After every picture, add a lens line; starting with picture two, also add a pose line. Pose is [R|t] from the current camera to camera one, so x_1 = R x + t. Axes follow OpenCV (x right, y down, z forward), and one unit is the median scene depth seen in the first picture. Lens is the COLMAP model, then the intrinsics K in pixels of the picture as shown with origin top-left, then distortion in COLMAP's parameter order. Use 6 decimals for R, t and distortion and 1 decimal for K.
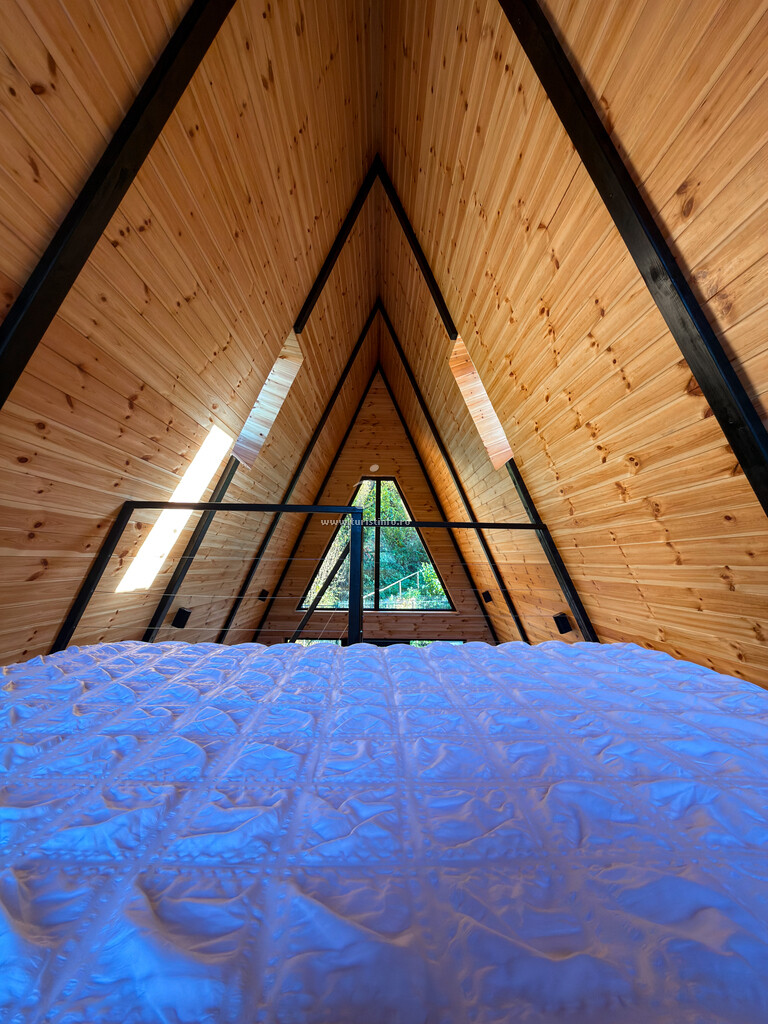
lens RADIAL K [[410.5, 0, 384.0], [0, 410.5, 512.0], [0, 0, 1]] dist [0.000151, 0.000416]
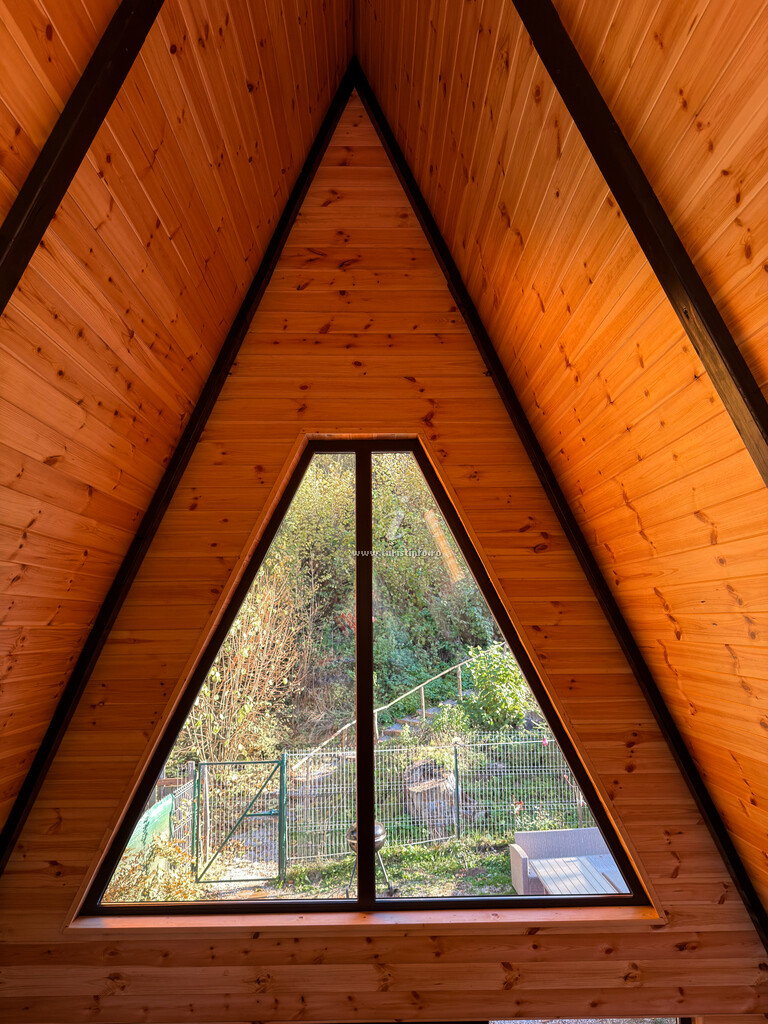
lens RADIAL K [[721.9, 0, 386.1], [0, 721.9, 517.0], [0, 0, 1]] dist [0.072936, -0.090859]
pose [[0.999709, -0.023994, 0.002475, 0.000781], [0.024047, 0.999419, -0.024167, -0.015572], [-0.001894, 0.024220, 0.999705, 0.475064]]
